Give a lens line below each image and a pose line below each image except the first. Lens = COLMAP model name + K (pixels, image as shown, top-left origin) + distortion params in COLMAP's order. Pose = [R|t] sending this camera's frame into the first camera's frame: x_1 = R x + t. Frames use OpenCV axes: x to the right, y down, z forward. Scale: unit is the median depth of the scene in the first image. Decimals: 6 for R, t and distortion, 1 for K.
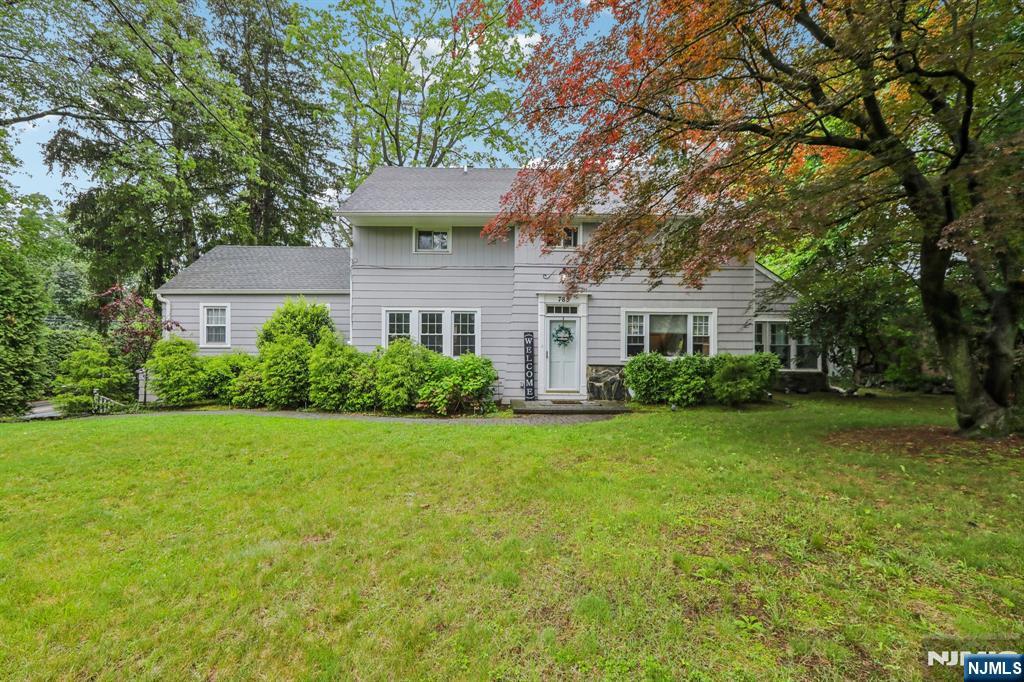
lens RADIAL K [[460.1, 0, 515.9], [0, 460.1, 337.2], [0, 0, 1]] dist [0.000017, 0.000187]
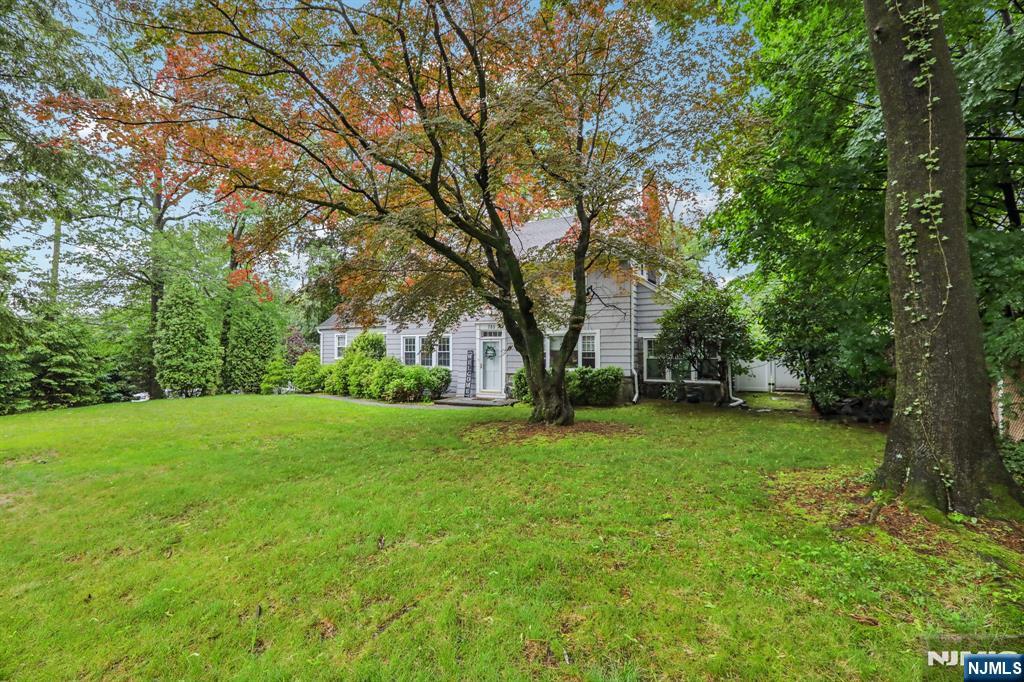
lens RADIAL K [[460.1, 0, 515.9], [0, 460.1, 337.2], [0, 0, 1]] dist [0.000017, 0.000187]
pose [[0.883078, -0.018997, -0.468842, 0.829742], [-0.000993, 0.999102, -0.042353, 0.009570], [0.469226, 0.037867, 0.882266, -0.208272]]
